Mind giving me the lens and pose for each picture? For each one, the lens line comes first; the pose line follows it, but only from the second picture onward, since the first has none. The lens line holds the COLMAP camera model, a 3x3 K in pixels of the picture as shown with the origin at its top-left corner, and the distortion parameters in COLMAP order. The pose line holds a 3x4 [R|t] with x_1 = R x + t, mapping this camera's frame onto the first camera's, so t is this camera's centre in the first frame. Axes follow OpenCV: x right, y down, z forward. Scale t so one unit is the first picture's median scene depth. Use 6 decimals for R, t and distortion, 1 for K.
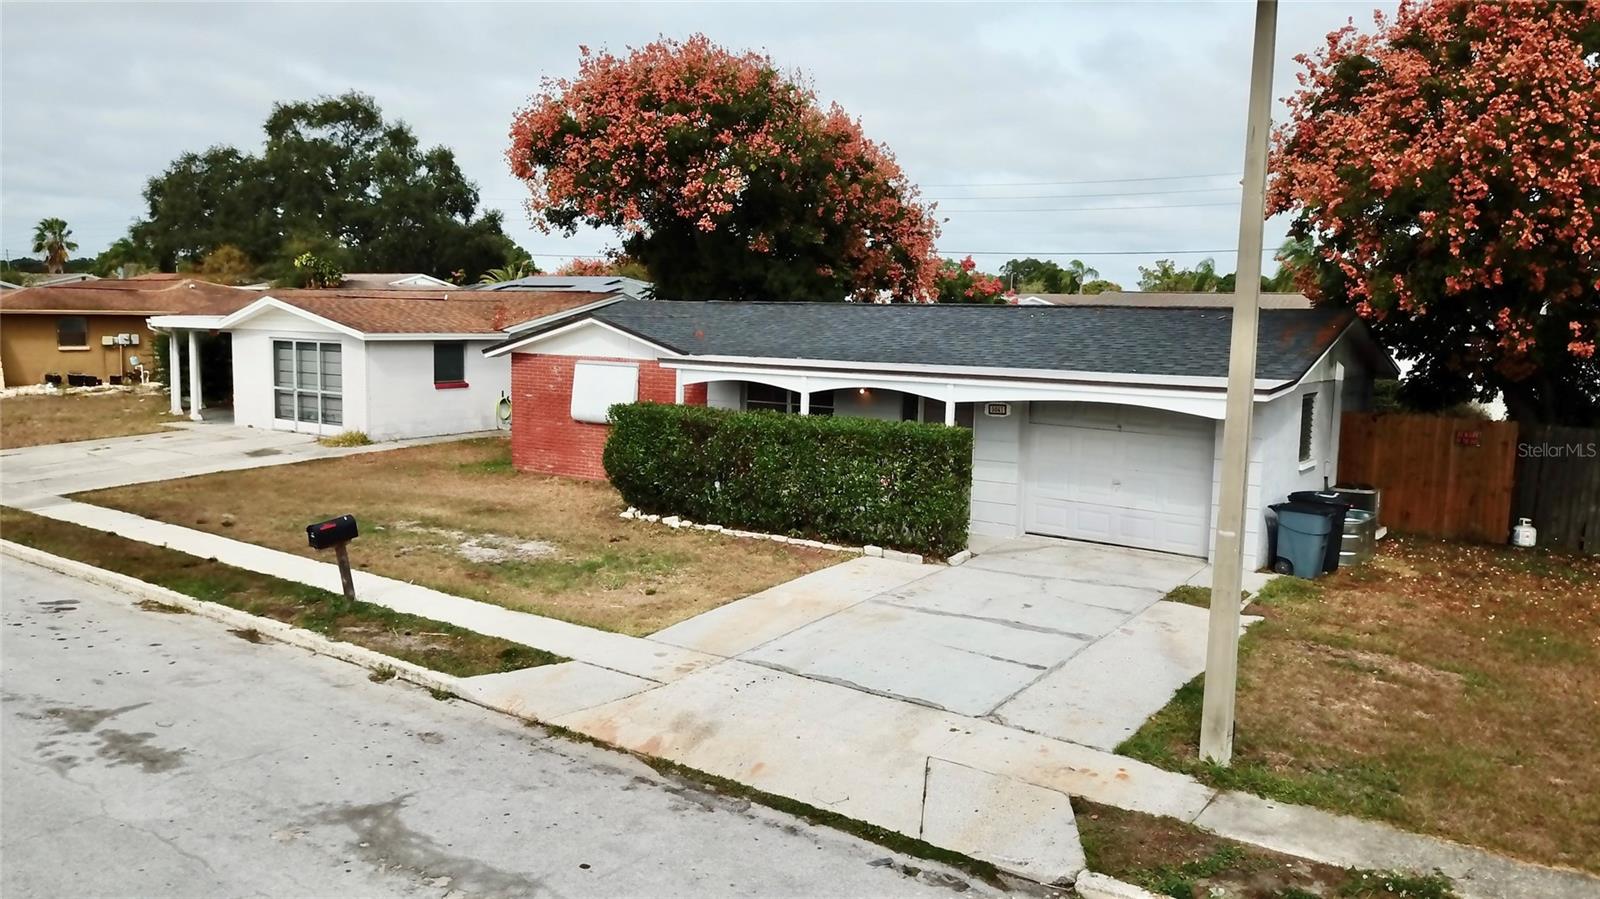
lens RADIAL K [[1217.1, 0, 769.2], [0, 1217.1, 448.0], [0, 0, 1]] dist [0.009274, -0.000734]
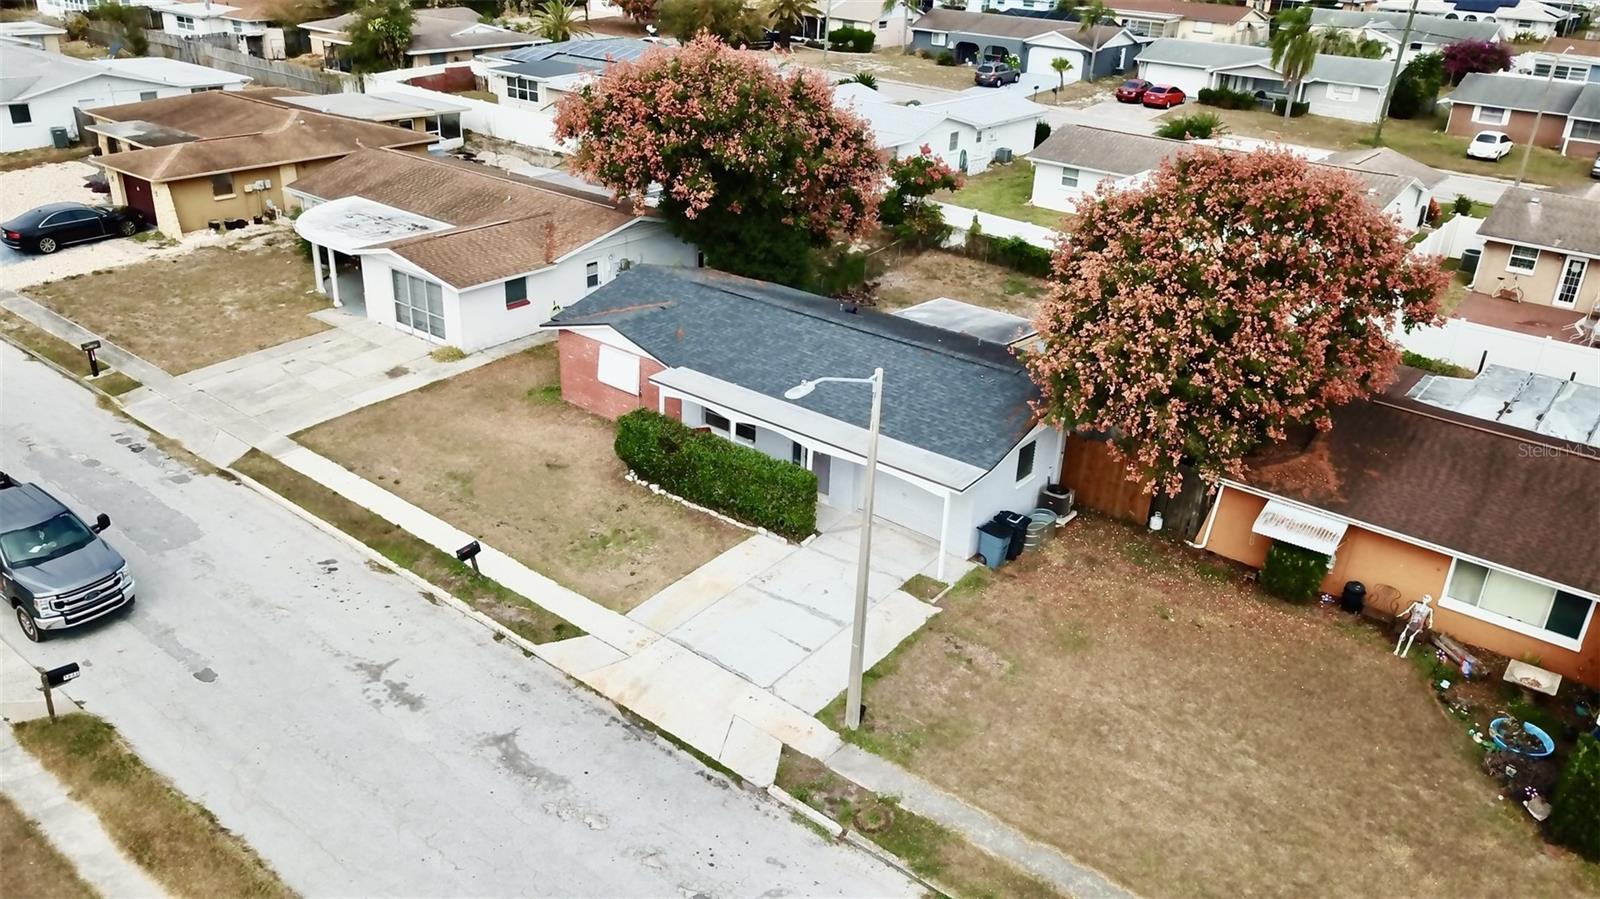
lens RADIAL K [[1217.1, 0, 769.2], [0, 1217.1, 448.0], [0, 0, 1]] dist [0.009274, -0.000734]
pose [[0.998226, 0.039260, -0.044756, 0.227292], [-0.023246, 0.949109, 0.314089, -0.787425], [0.054809, -0.312491, 0.948338, -0.860384]]
